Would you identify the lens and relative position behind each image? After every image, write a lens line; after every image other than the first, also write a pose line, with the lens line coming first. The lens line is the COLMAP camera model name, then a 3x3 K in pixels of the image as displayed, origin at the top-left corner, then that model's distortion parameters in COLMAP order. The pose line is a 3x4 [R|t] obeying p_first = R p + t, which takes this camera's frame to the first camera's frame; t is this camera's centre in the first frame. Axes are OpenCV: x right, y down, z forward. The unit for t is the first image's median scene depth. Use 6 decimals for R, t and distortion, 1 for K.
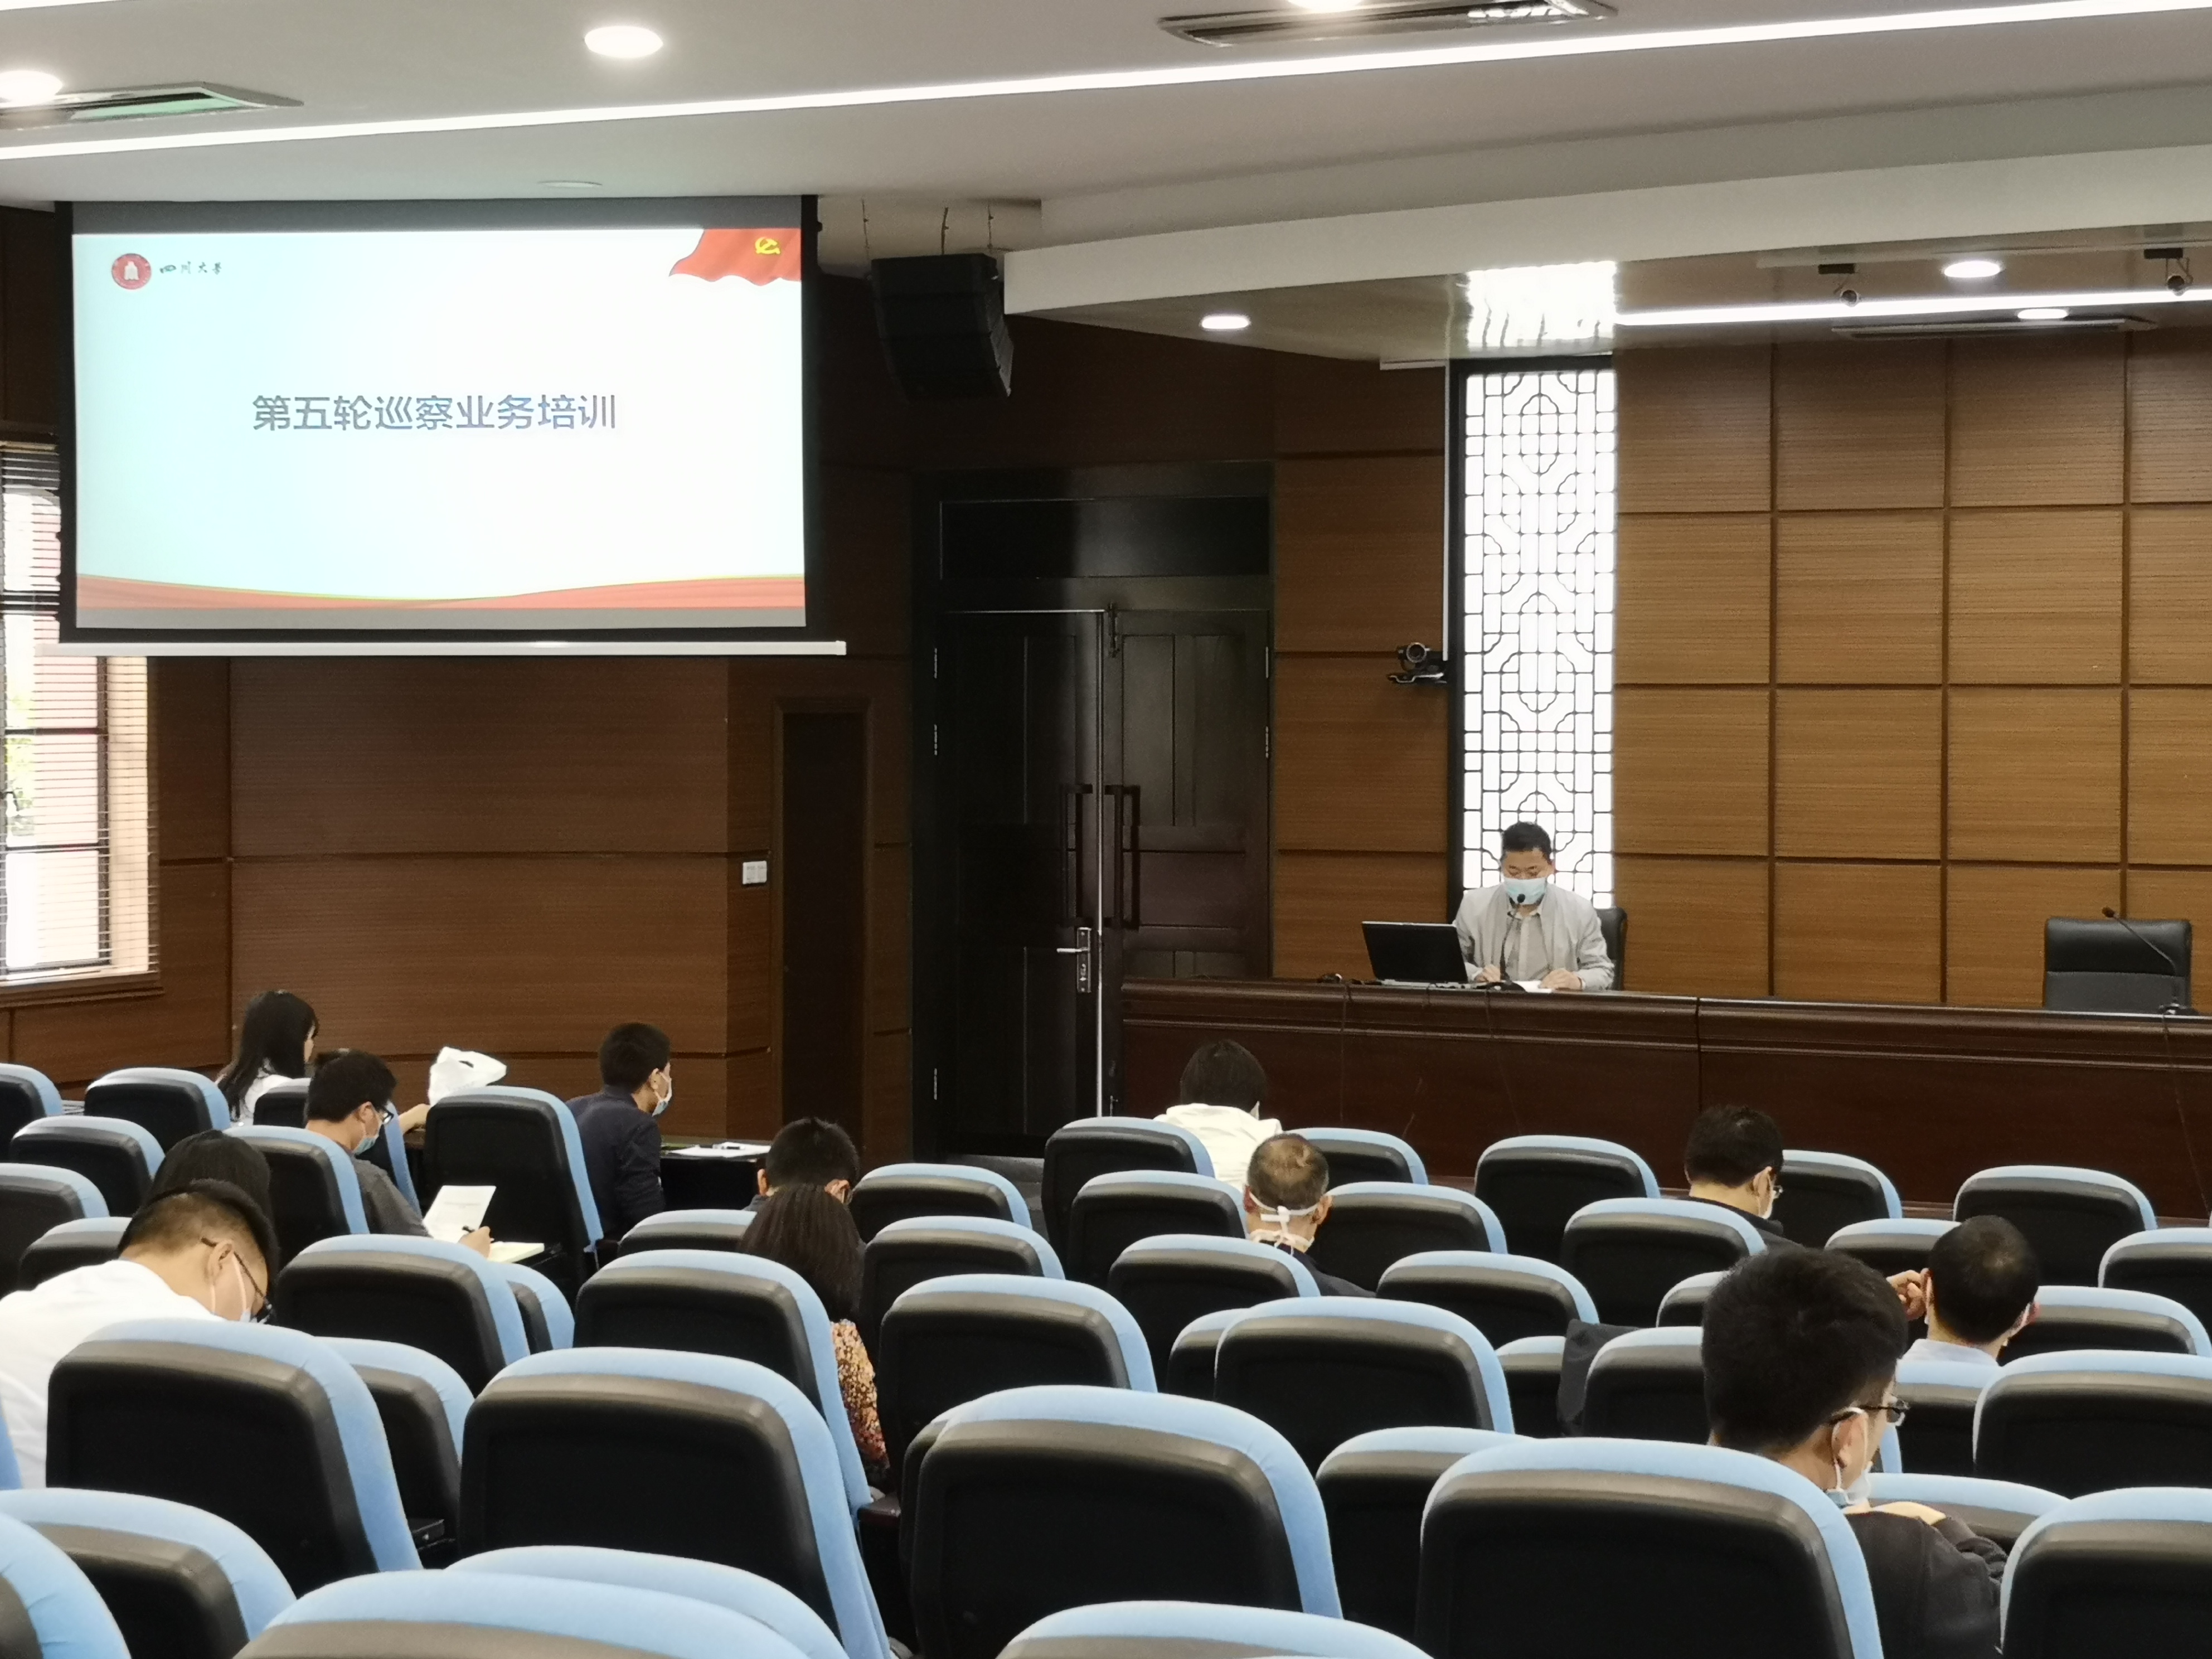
lens RADIAL K [[4408.9, 0, 1099.9], [0, 4408.9, 824.2], [0, 0, 1]] dist [0.140429, 0.000000]
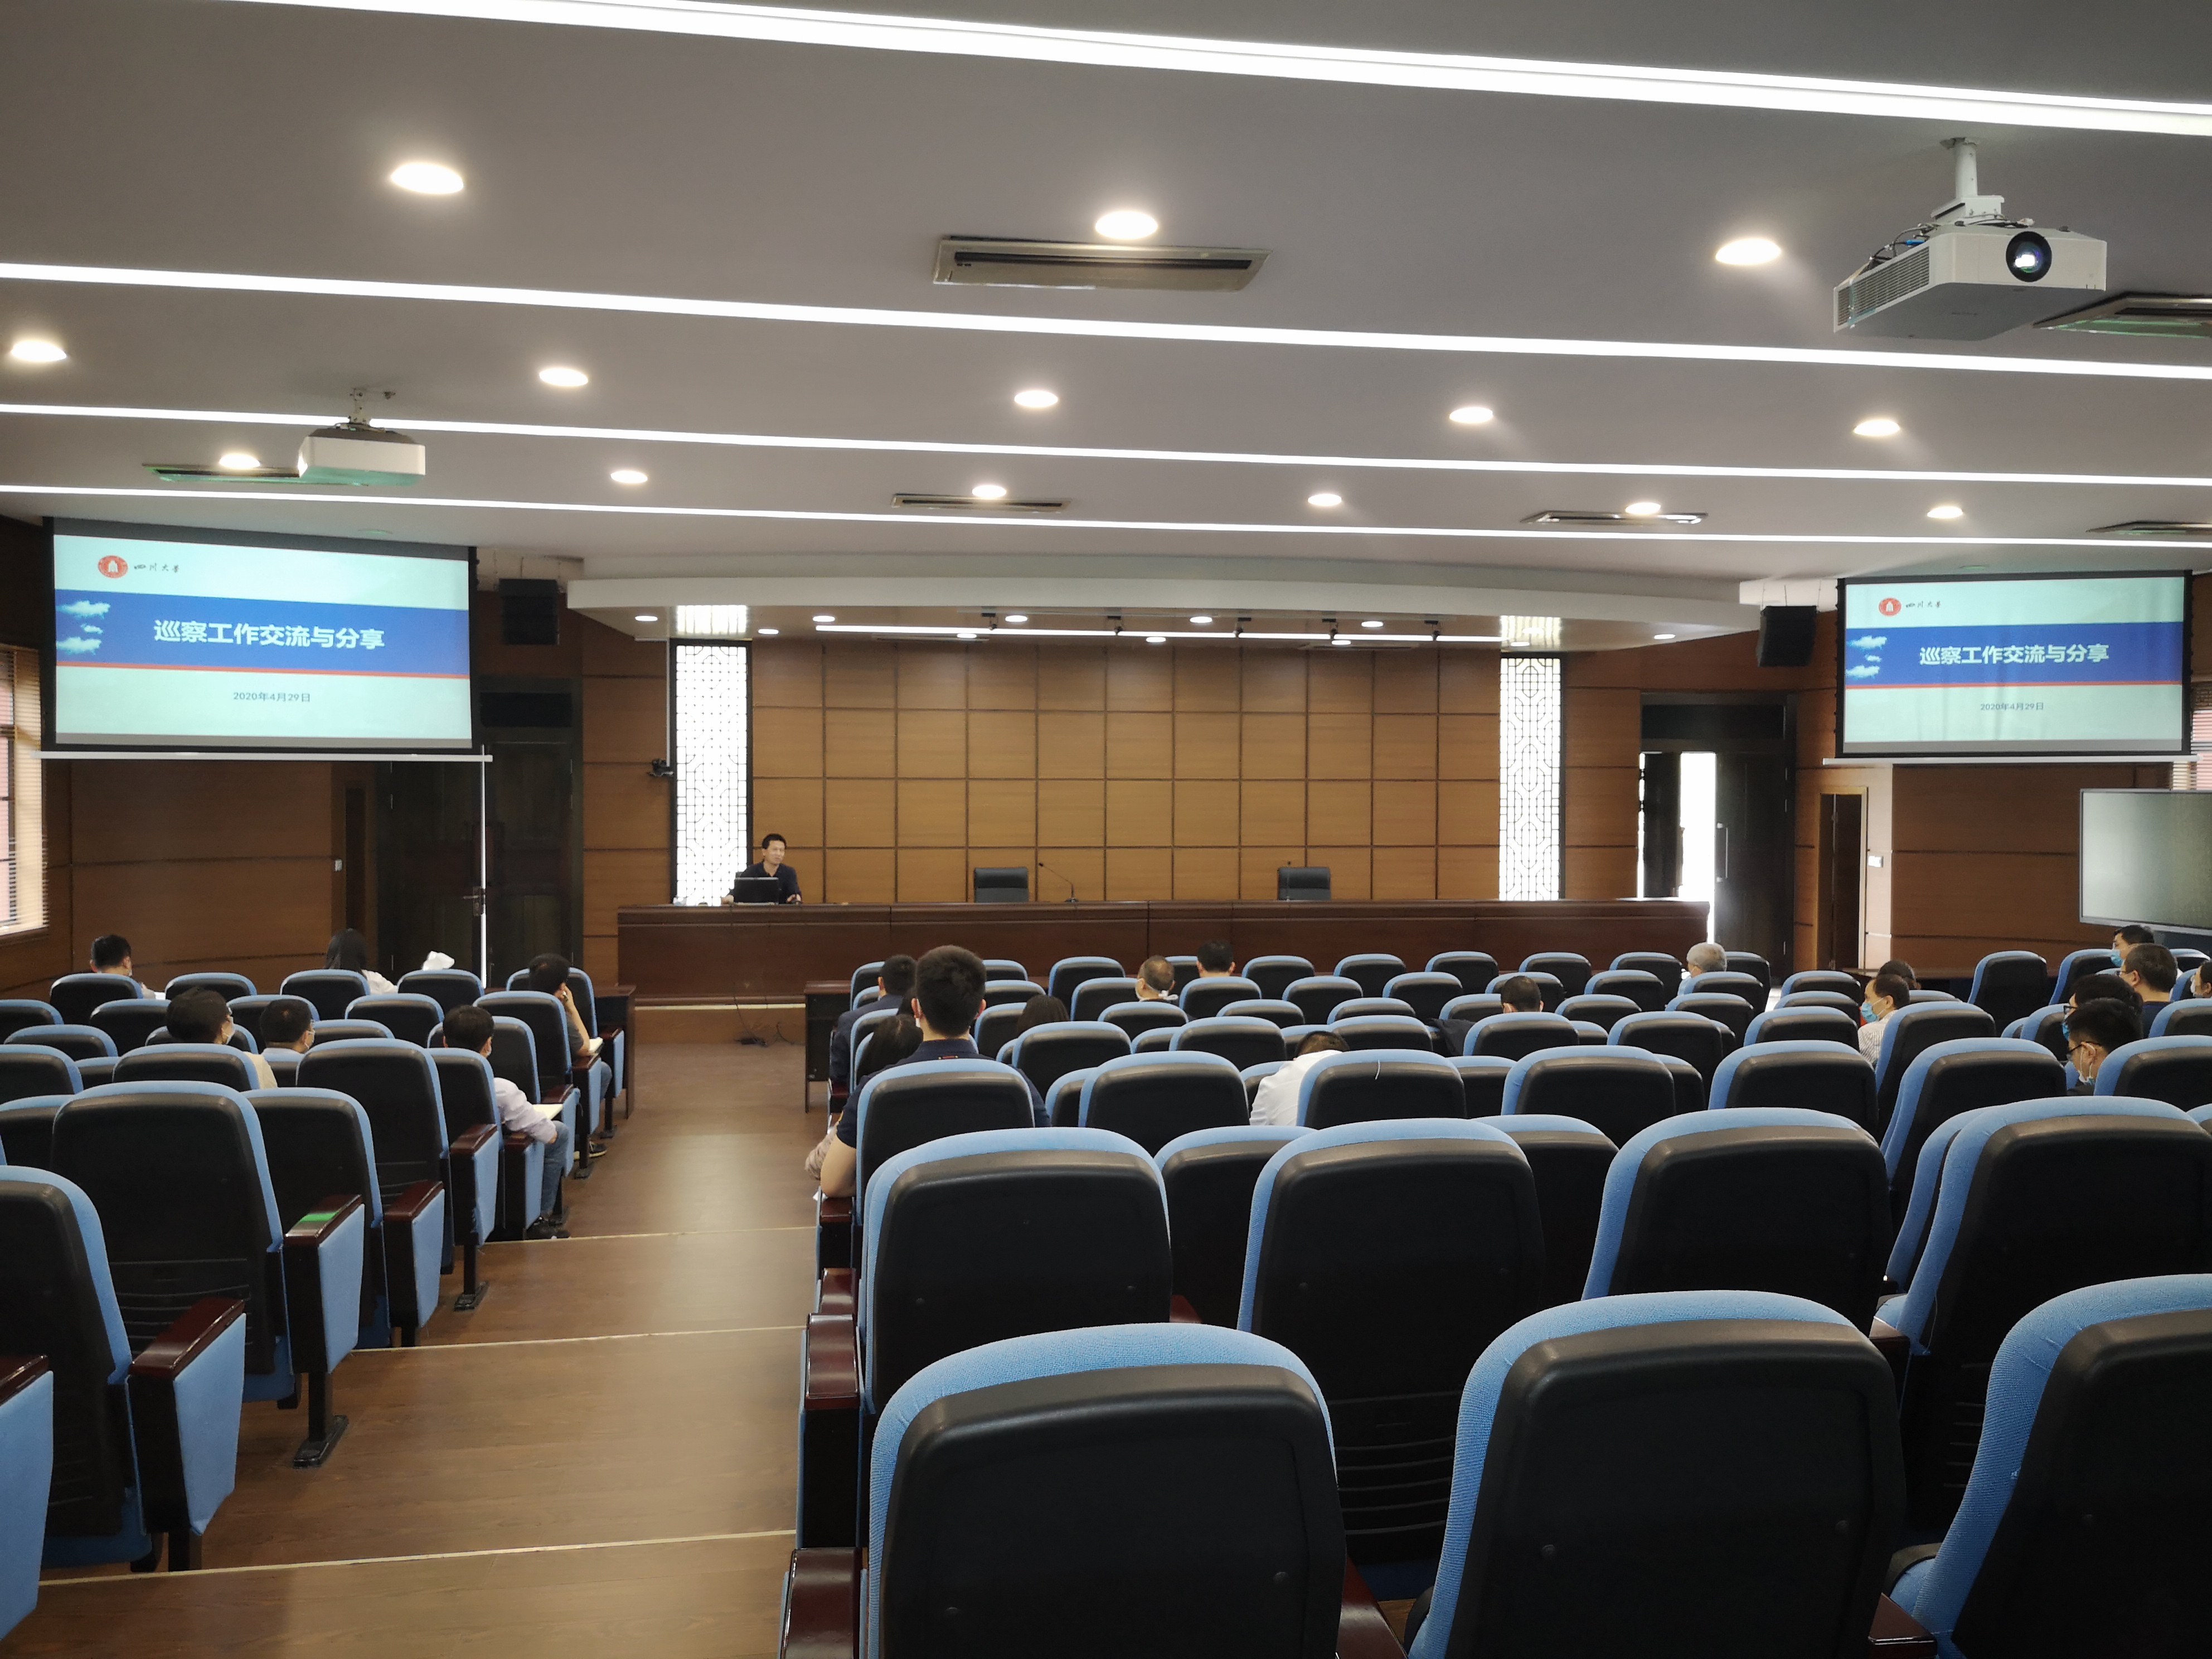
lens RADIAL K [[1710.1, 0, 1095.6], [0, 1710.1, 828.0], [0, 0, 1]] dist [0.041596, -0.040251]
pose [[0.798128, -0.013547, 0.602335, -0.321926], [0.015505, 0.999878, 0.001943, -0.003049], [-0.602288, 0.007788, 0.798241, 0.152268]]
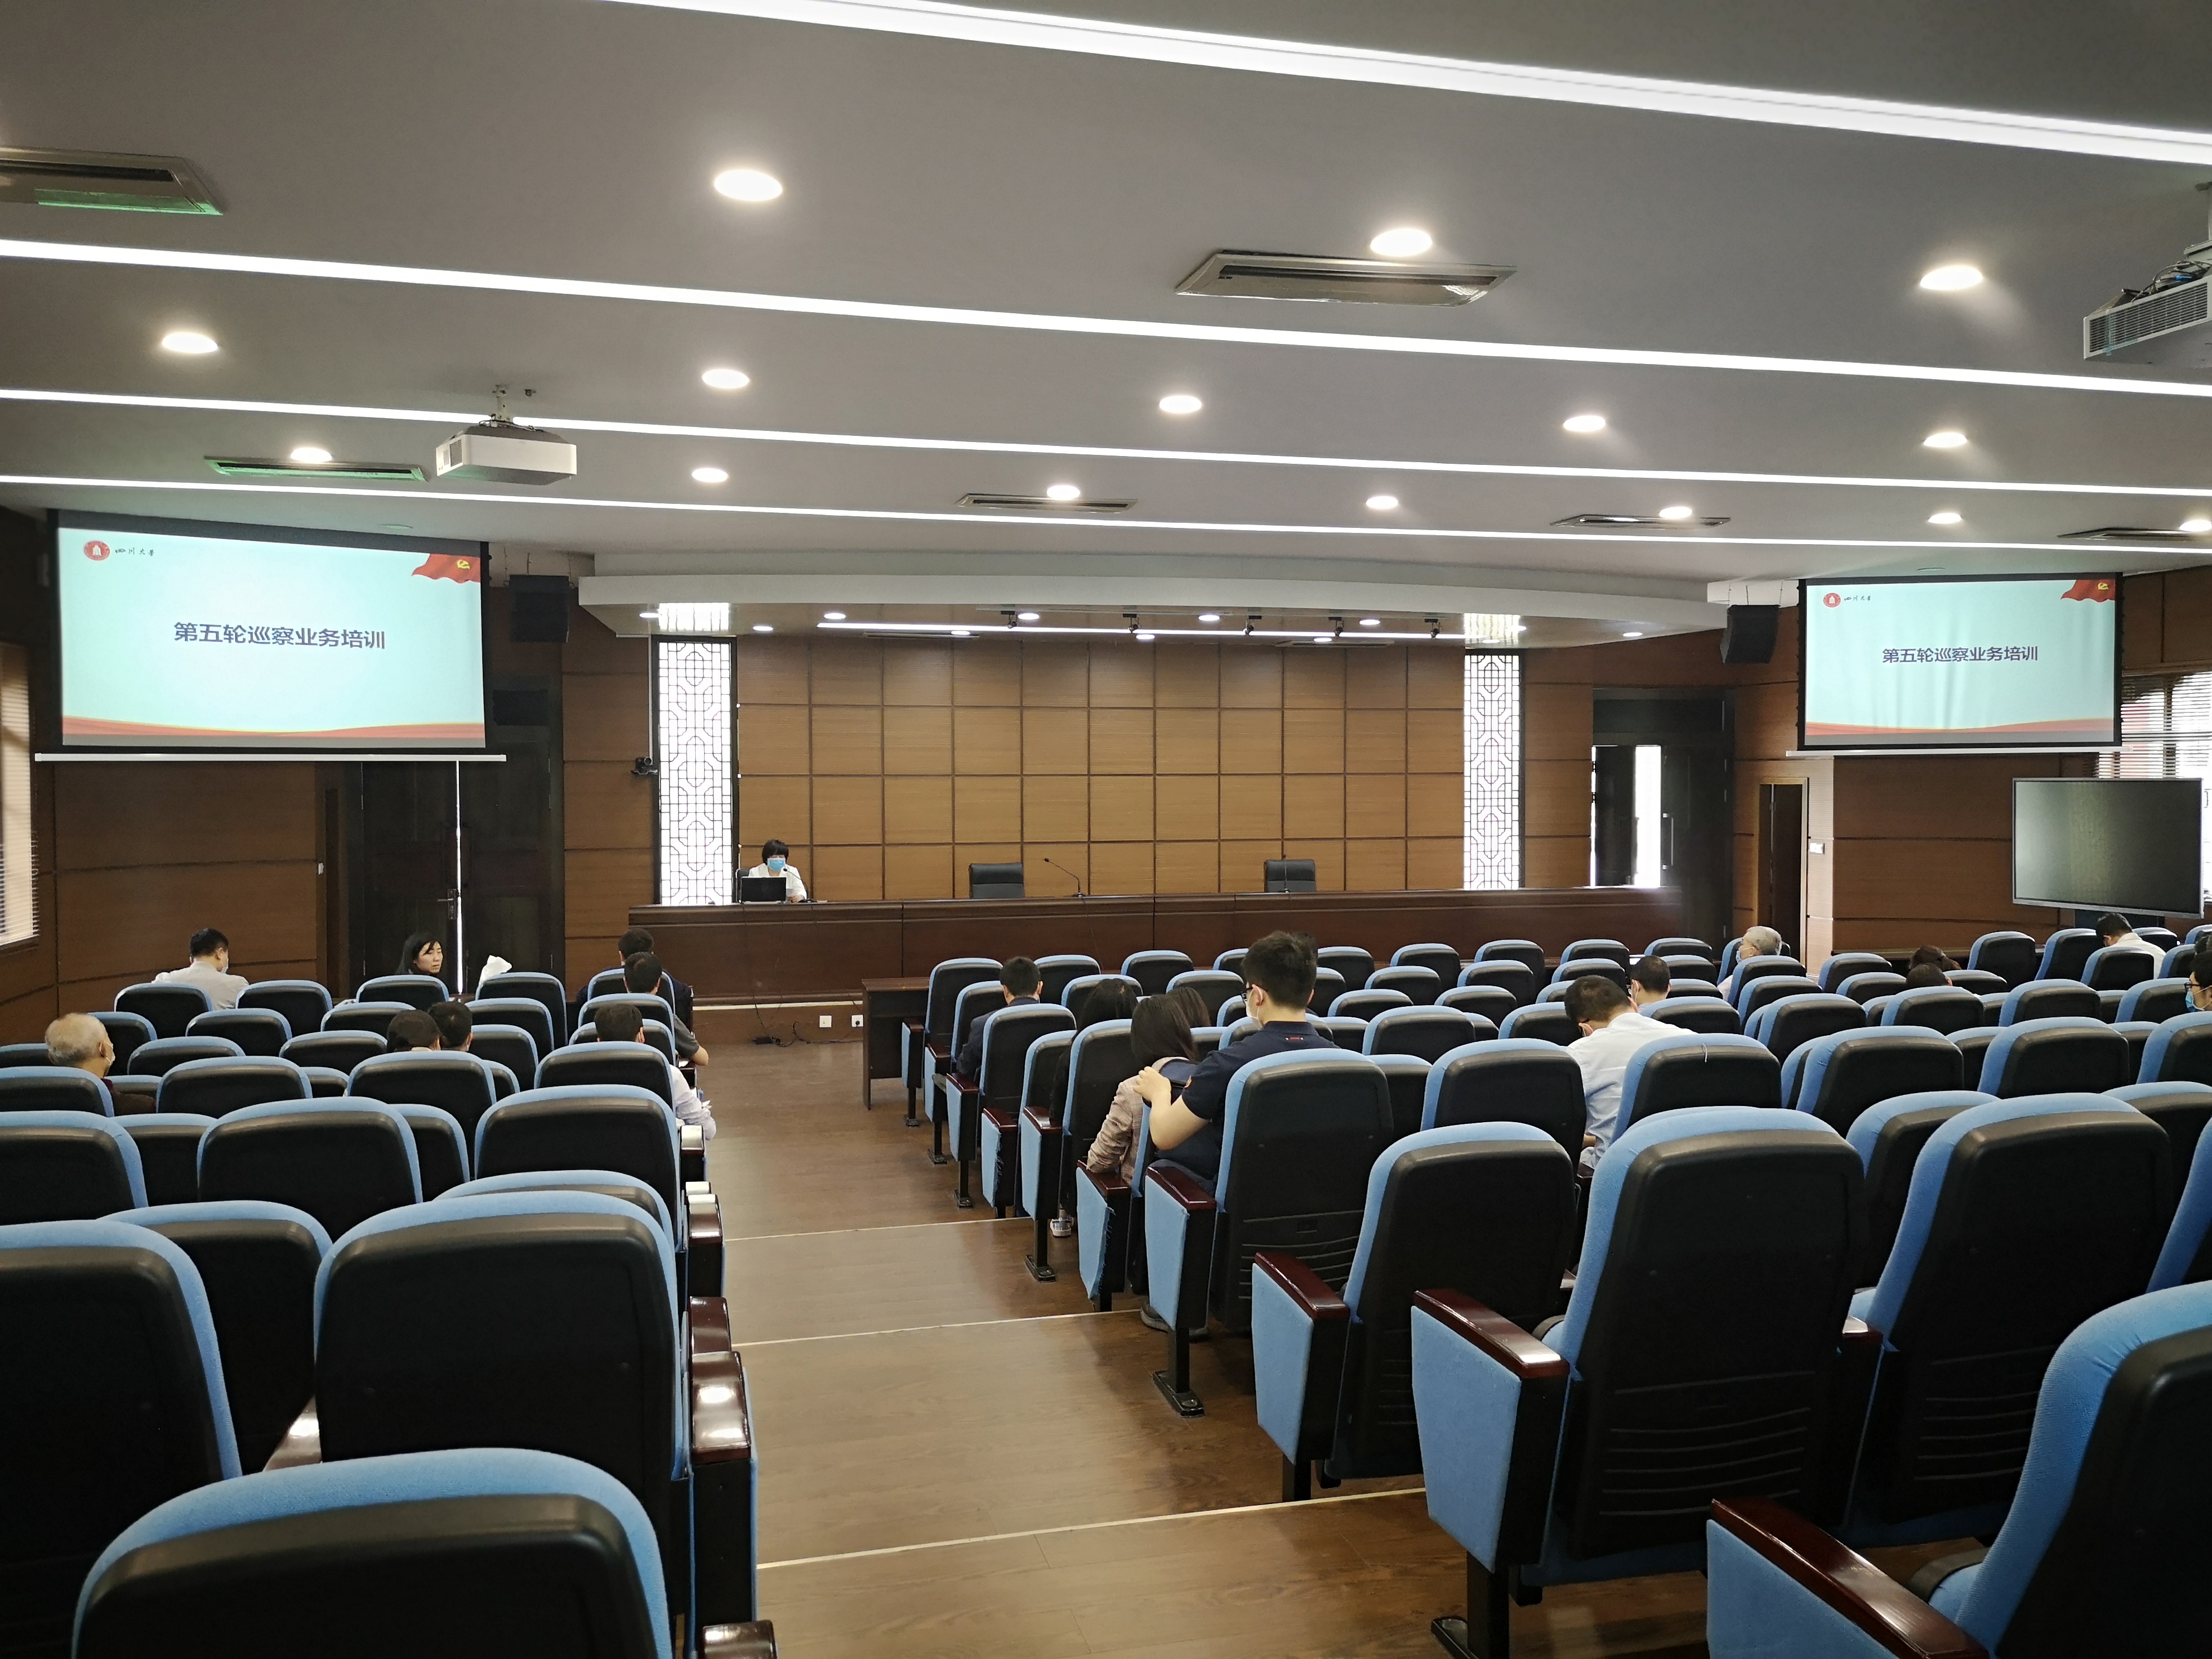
lens RADIAL K [[1710.1, 0, 1087.8], [0, 1710.1, 831.8], [0, 0, 1]] dist [0.041596, -0.040251]
pose [[0.741074, -0.024341, 0.670982, -0.395964], [0.023984, 0.999665, 0.009776, -0.005915], [-0.670995, 0.008848, 0.741409, 0.201001]]
